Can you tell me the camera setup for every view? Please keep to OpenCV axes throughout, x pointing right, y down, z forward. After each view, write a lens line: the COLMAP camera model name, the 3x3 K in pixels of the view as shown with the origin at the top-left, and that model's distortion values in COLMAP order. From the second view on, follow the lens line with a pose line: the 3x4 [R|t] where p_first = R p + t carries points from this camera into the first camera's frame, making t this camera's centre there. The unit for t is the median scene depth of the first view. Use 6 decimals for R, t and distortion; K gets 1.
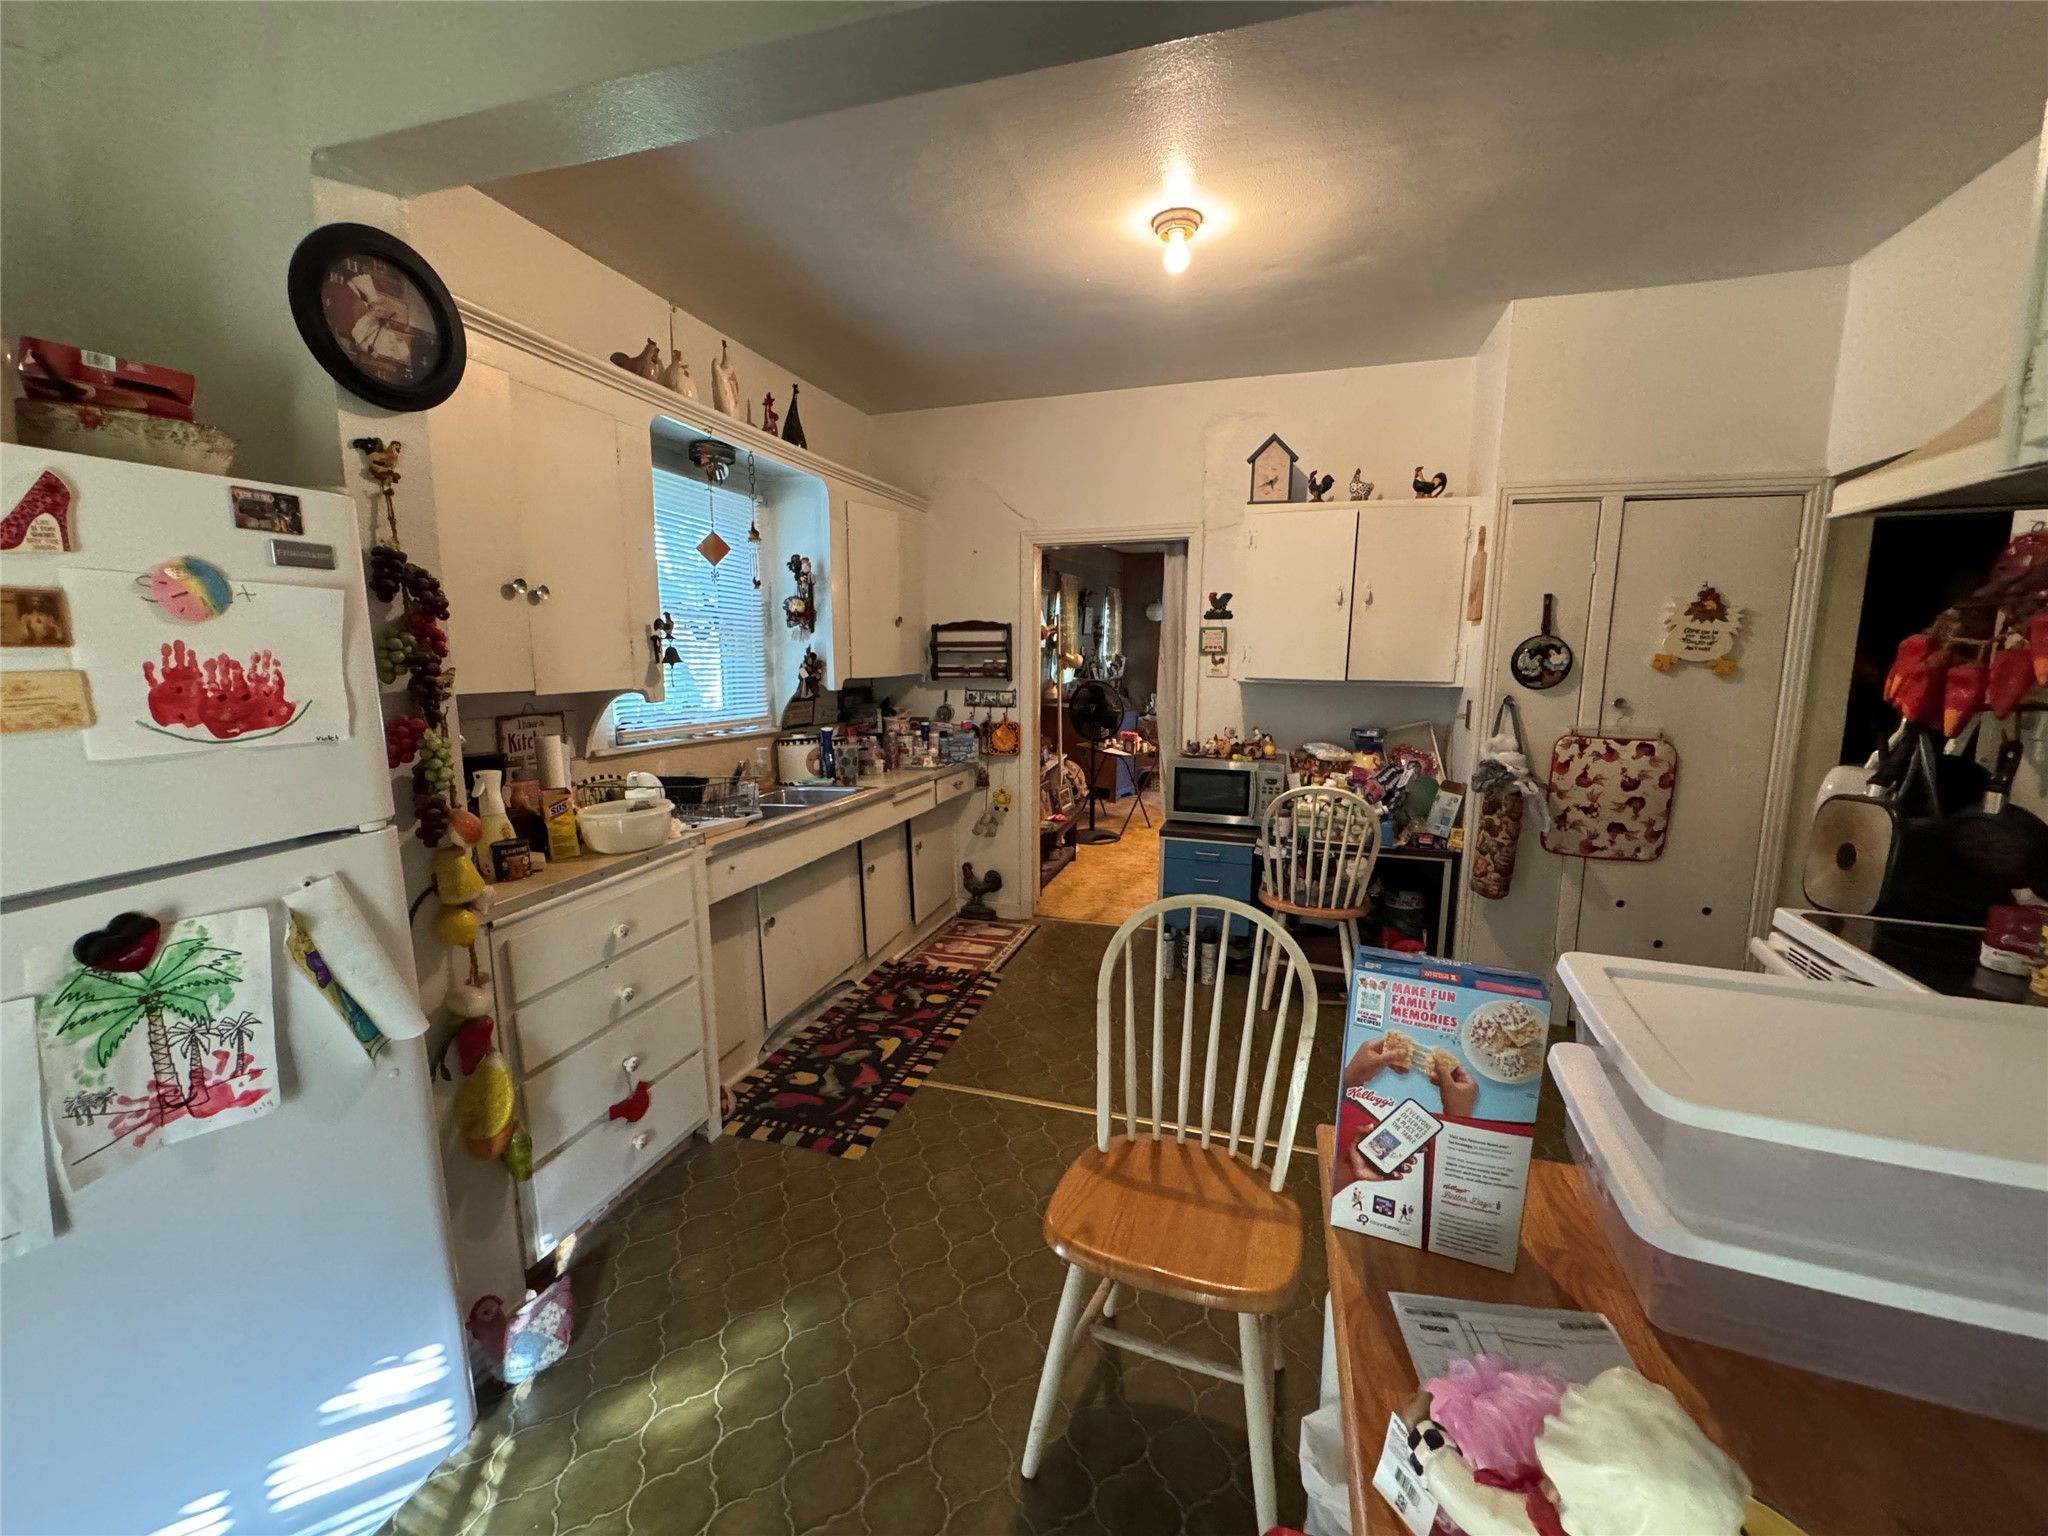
lens RADIAL K [[820.4, 0, 1023.5], [0, 820.4, 773.4], [0, 0, 1]] dist [-0.002719, 0.000231]
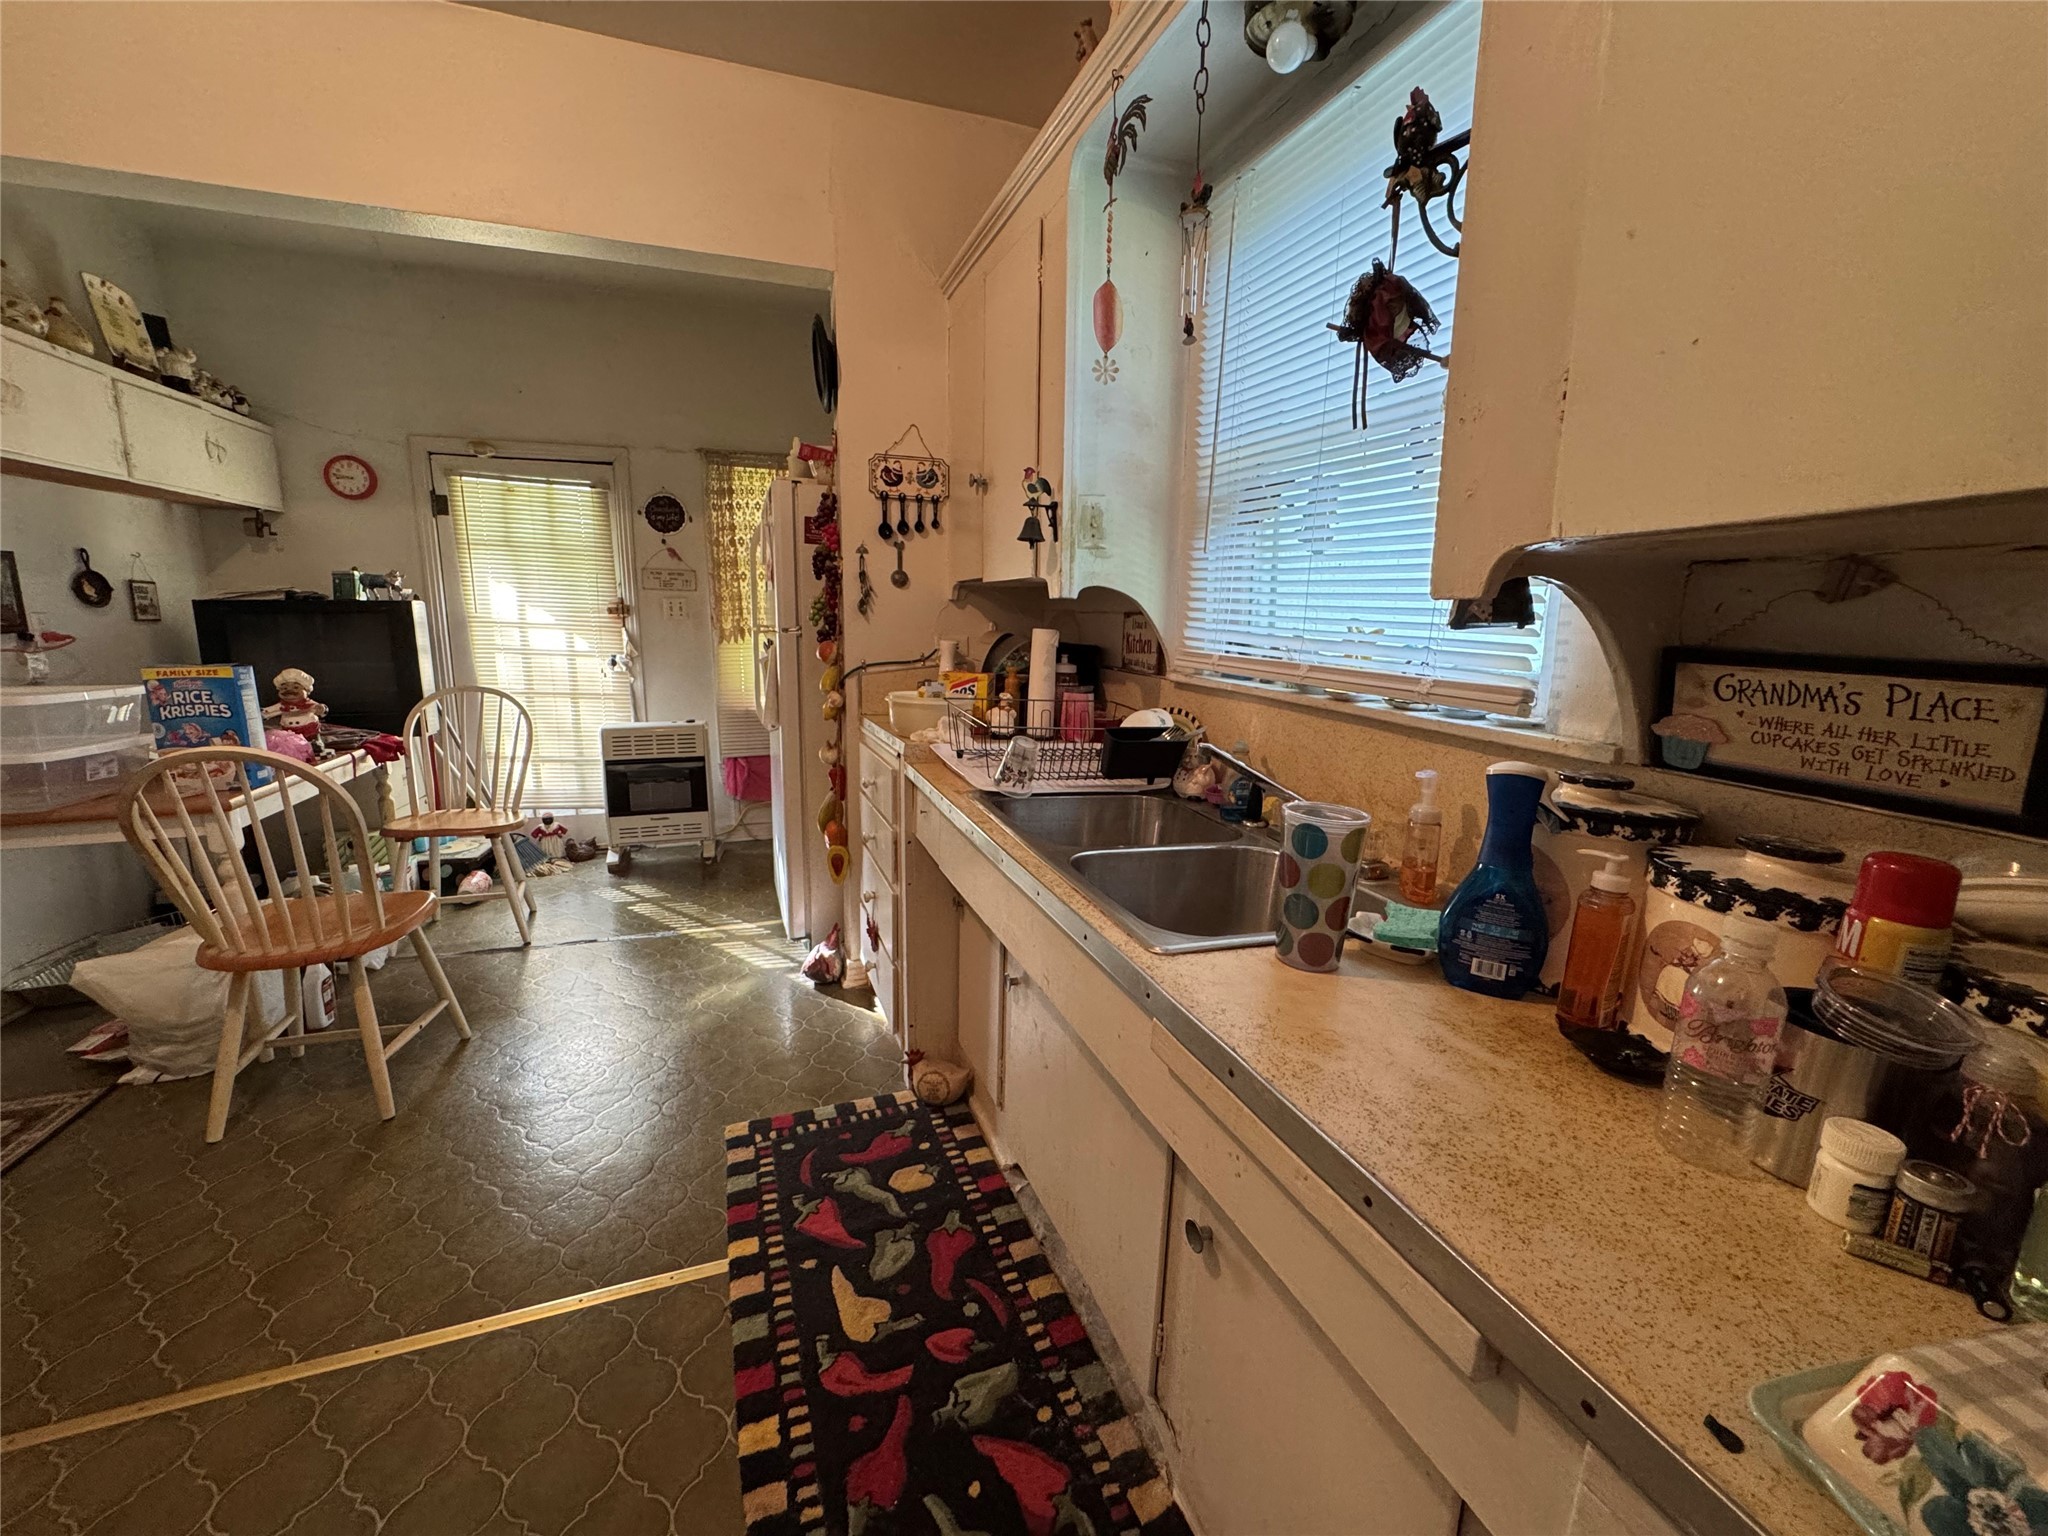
lens RADIAL K [[820.4, 0, 1019.1], [0, 820.4, 767.0], [0, 0, 1]] dist [-0.002719, 0.000231]
pose [[-0.803654, 0.120487, -0.582772, 0.008141], [-0.081126, 0.947966, 0.307863, -0.144491], [0.589542, 0.294693, -0.752061, 1.360435]]
